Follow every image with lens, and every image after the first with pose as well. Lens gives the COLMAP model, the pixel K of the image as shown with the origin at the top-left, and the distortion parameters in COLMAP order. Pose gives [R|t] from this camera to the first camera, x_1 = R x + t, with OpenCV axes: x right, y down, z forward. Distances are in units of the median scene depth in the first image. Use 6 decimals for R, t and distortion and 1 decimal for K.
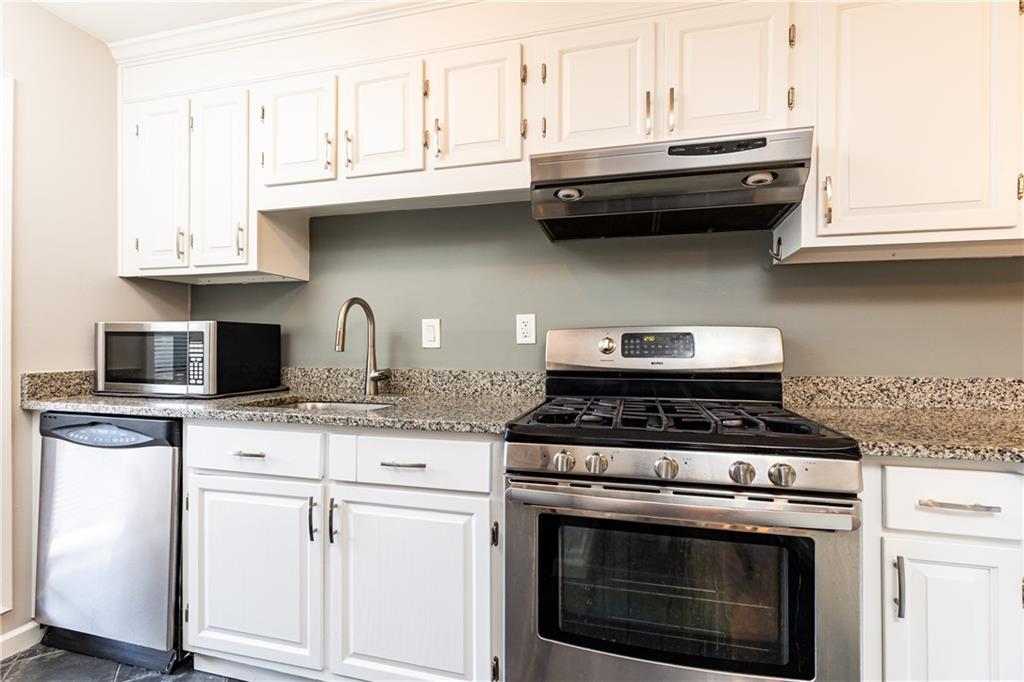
lens RADIAL K [[453.2, 0, 512.2], [0, 453.2, 345.7], [0, 0, 1]] dist [0.010965, 0.000023]
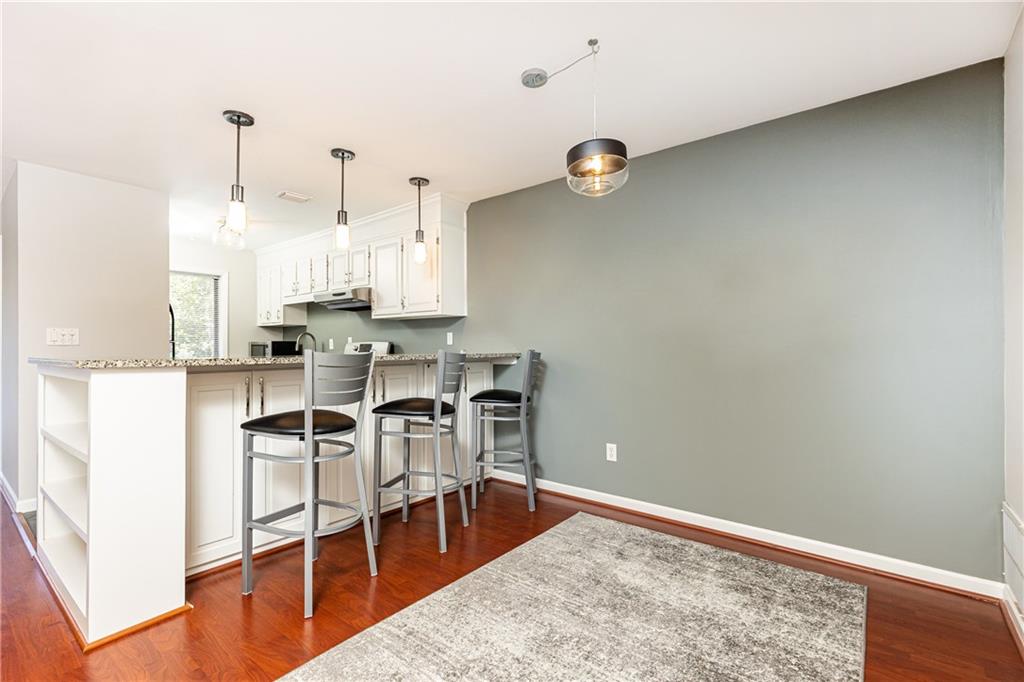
lens RADIAL K [[453.2, 0, 512.2], [0, 453.2, 345.7], [0, 0, 1]] dist [0.010965, 0.000023]
pose [[0.910605, -0.007194, -0.413215, 2.169323], [0.006232, 0.999974, -0.003676, 0.002905], [0.413231, 0.000772, 0.910626, -1.193632]]
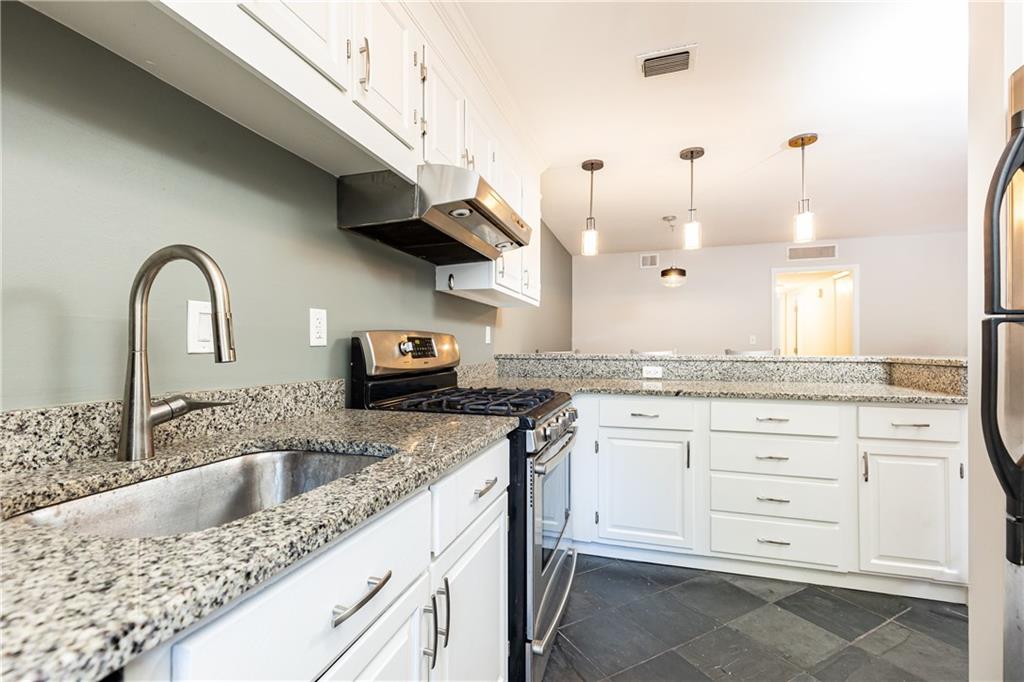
lens RADIAL K [[453.2, 0, 512.2], [0, 453.2, 345.7], [0, 0, 1]] dist [0.010965, 0.000023]
pose [[0.069882, 0.003295, 0.997550, -0.743892], [0.002202, 0.999992, -0.003457, -0.001411], [-0.997553, 0.002438, 0.069874, 0.605318]]
